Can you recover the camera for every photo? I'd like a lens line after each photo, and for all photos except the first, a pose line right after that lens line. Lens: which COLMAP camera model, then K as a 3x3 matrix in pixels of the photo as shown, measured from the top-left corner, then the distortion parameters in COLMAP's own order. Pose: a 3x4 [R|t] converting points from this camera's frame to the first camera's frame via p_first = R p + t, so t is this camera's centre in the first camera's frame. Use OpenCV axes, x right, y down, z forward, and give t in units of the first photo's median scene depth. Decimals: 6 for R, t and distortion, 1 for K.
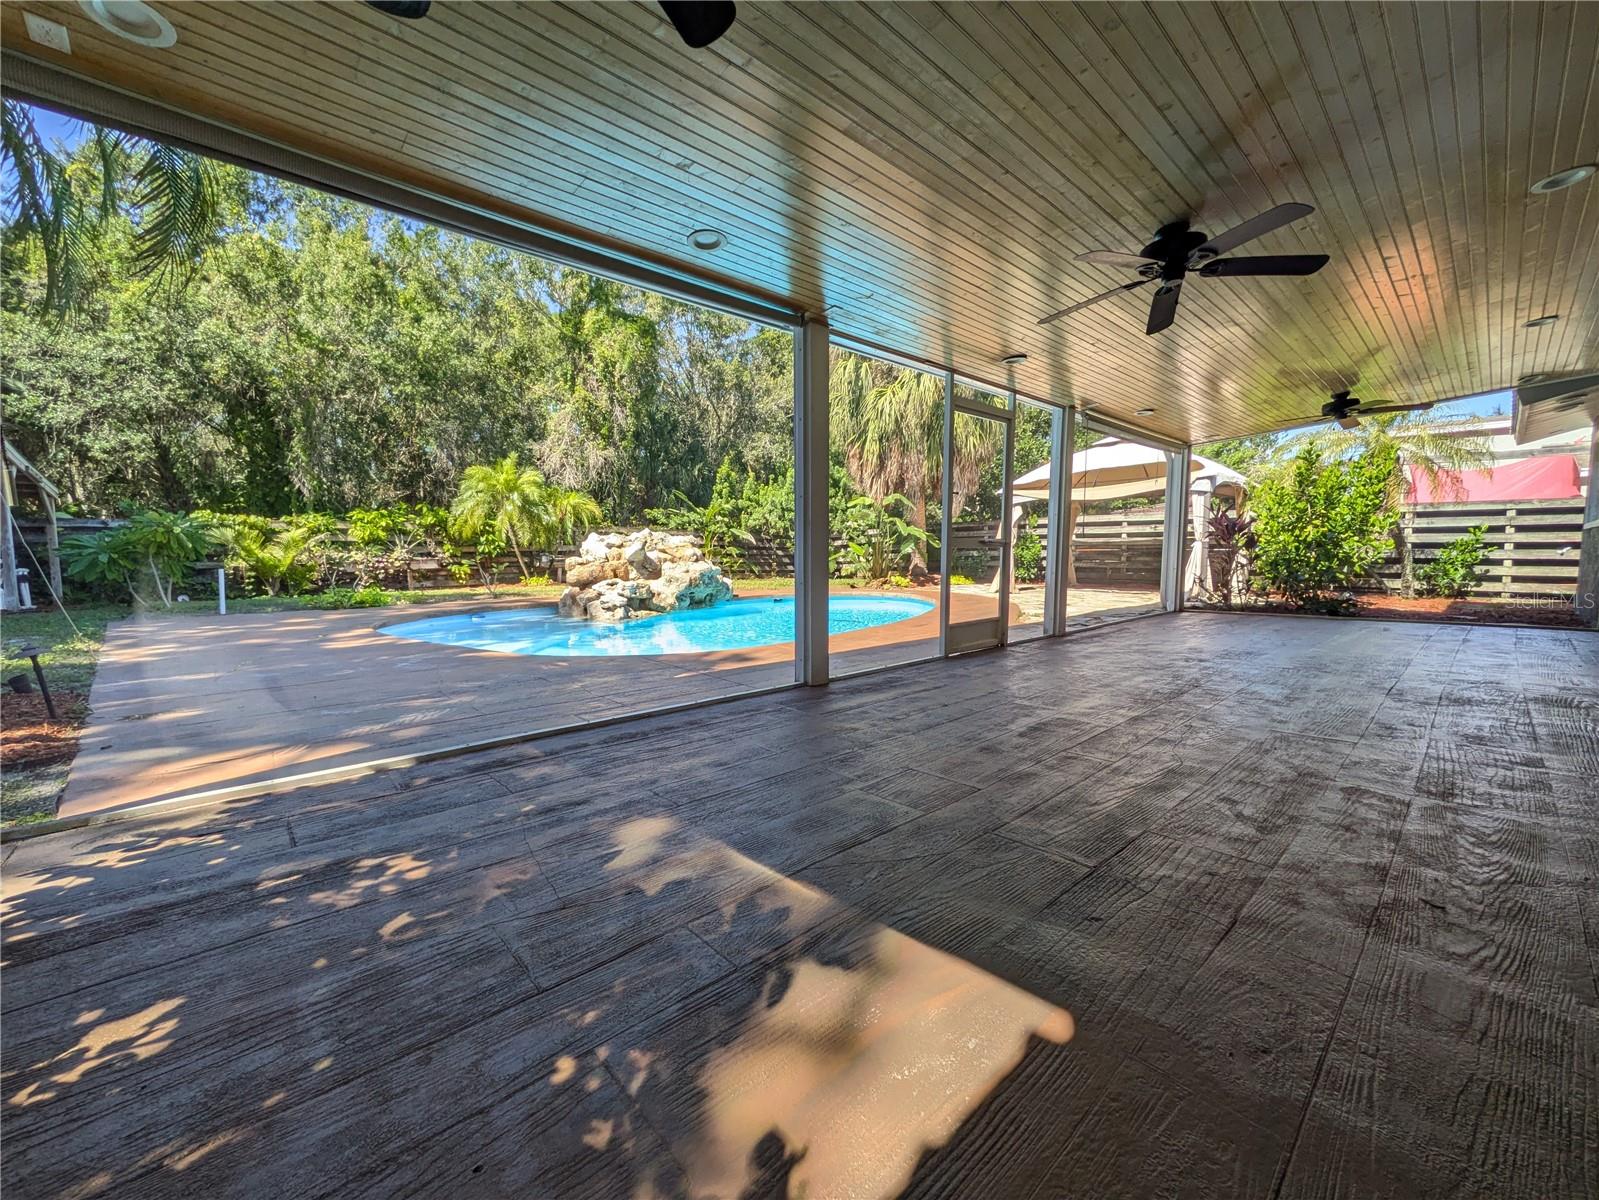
lens RADIAL K [[632.3, 0, 793.6], [0, 632.3, 598.1], [0, 0, 1]] dist [0.000052, 0.000096]
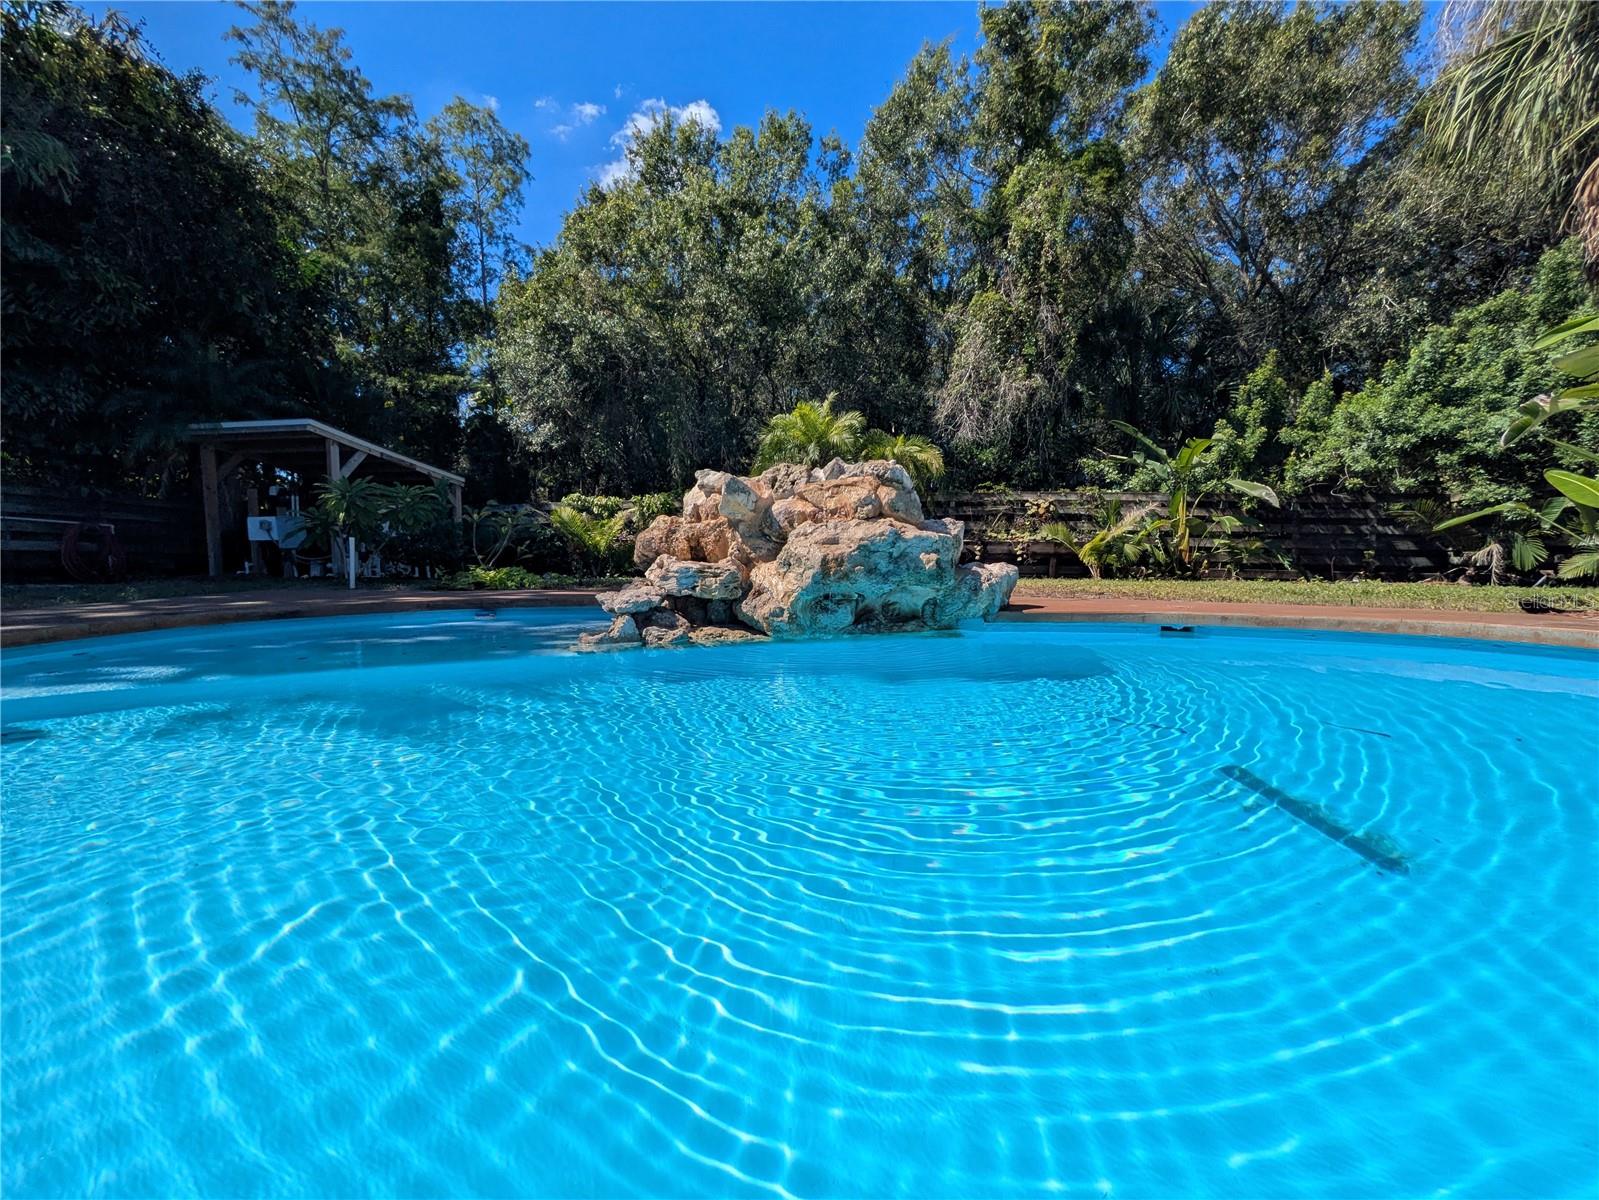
lens RADIAL K [[632.3, 0, 794.5], [0, 632.3, 614.3], [0, 0, 1]] dist [0.000052, 0.000096]
pose [[0.637641, 0.076097, -0.766566, 0.108004], [-0.055388, 0.997062, 0.052906, -0.012038], [0.768340, 0.008724, 0.639983, 0.556493]]
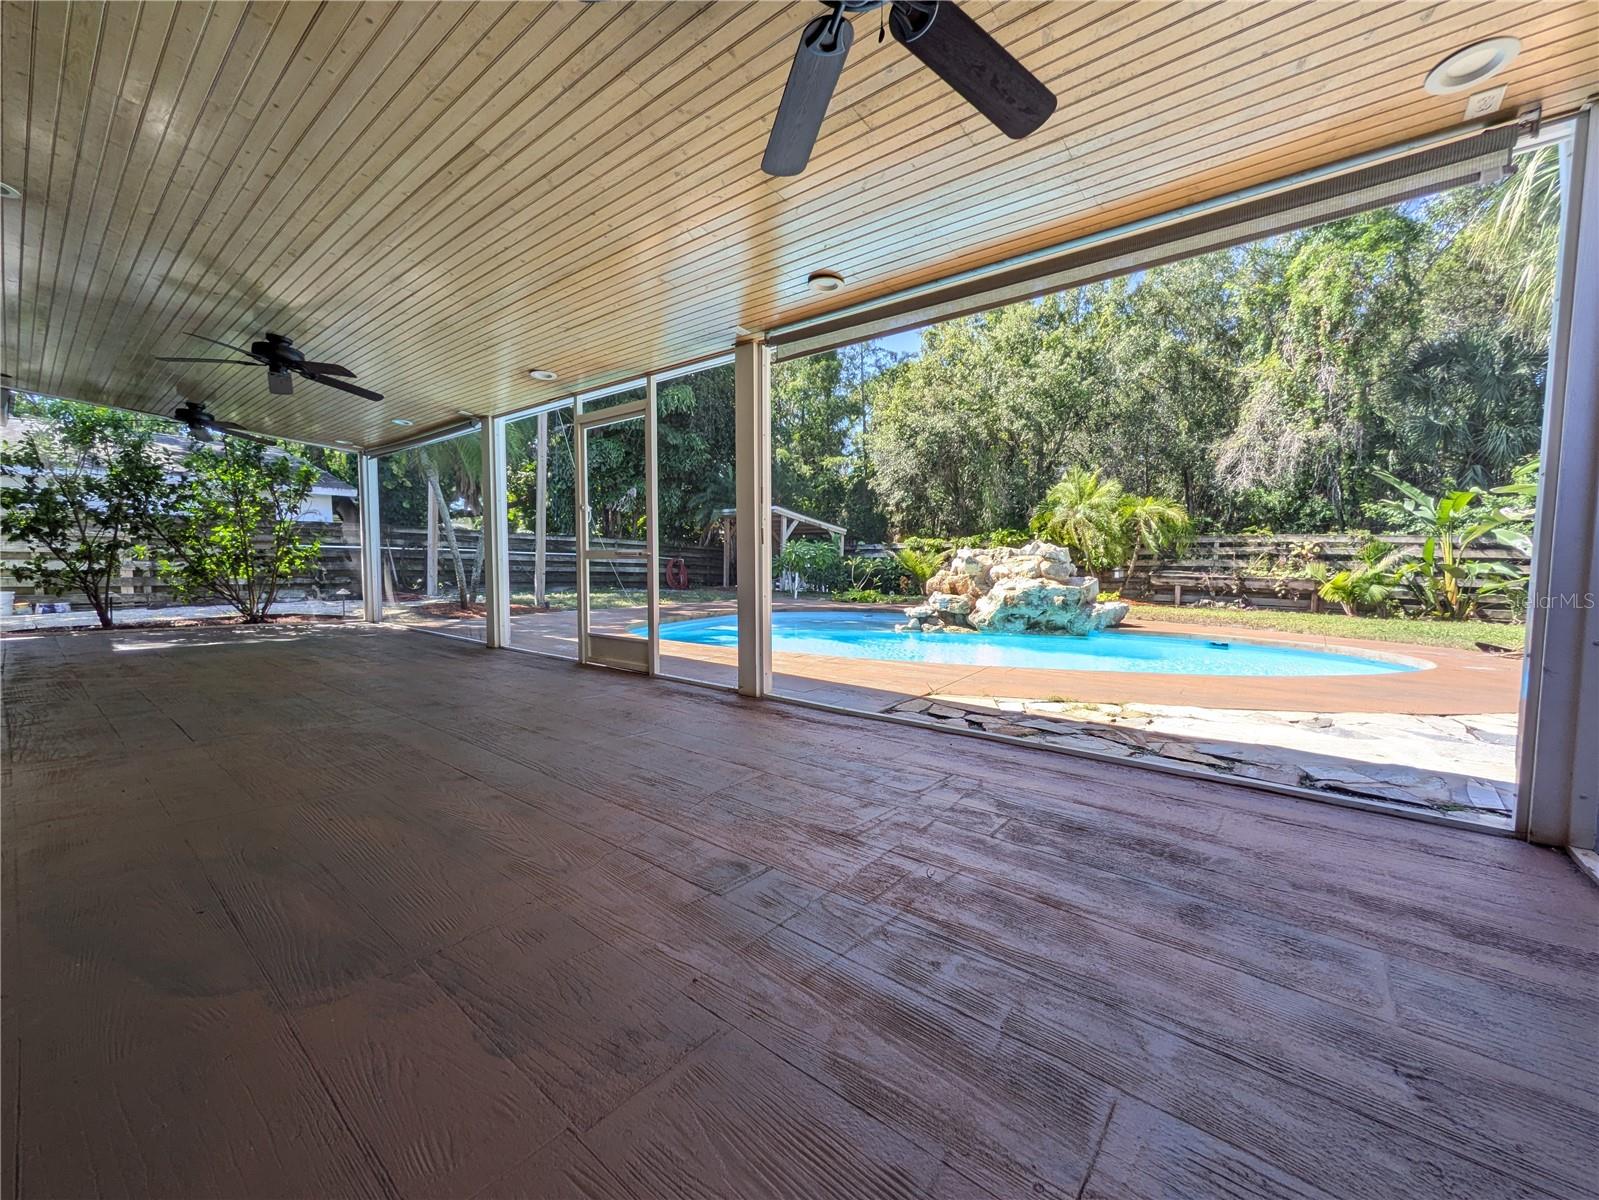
lens RADIAL K [[632.3, 0, 790.3], [0, 632.3, 609.1], [0, 0, 1]] dist [0.000052, 0.000096]
pose [[0.145645, 0.077106, -0.986328, 0.507141], [-0.082987, 0.994397, 0.065483, -0.036130], [0.985850, 0.072315, 0.151228, 0.441783]]
